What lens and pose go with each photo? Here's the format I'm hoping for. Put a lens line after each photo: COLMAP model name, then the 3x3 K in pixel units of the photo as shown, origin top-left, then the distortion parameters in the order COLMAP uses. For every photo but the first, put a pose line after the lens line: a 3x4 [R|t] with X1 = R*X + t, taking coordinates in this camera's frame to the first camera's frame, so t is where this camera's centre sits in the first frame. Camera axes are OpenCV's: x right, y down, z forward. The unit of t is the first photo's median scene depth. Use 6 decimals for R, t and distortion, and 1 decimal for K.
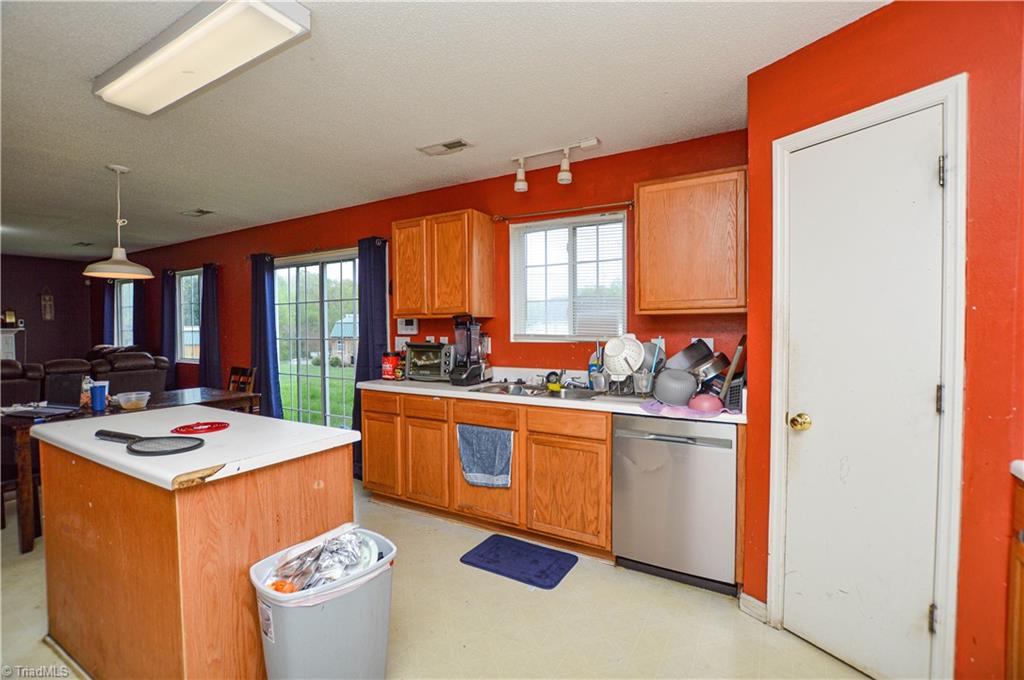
lens RADIAL K [[456.1, 0, 513.8], [0, 456.1, 339.3], [0, 0, 1]] dist [-0.027011, 0.000499]
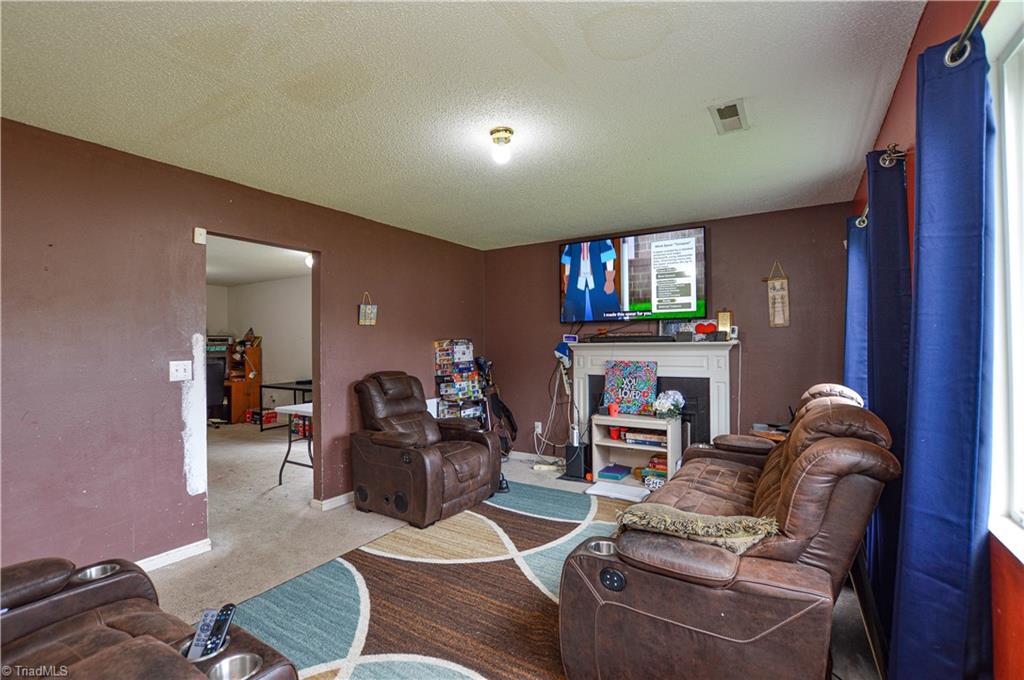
lens RADIAL K [[456.1, 0, 511.2], [0, 456.1, 344.3], [0, 0, 1]] dist [-0.027011, 0.000499]
pose [[-0.023212, 0.003844, -0.999723, -0.508713], [-0.016016, 0.999863, 0.004217, -0.018335], [0.999602, 0.016109, -0.023147, 0.707047]]
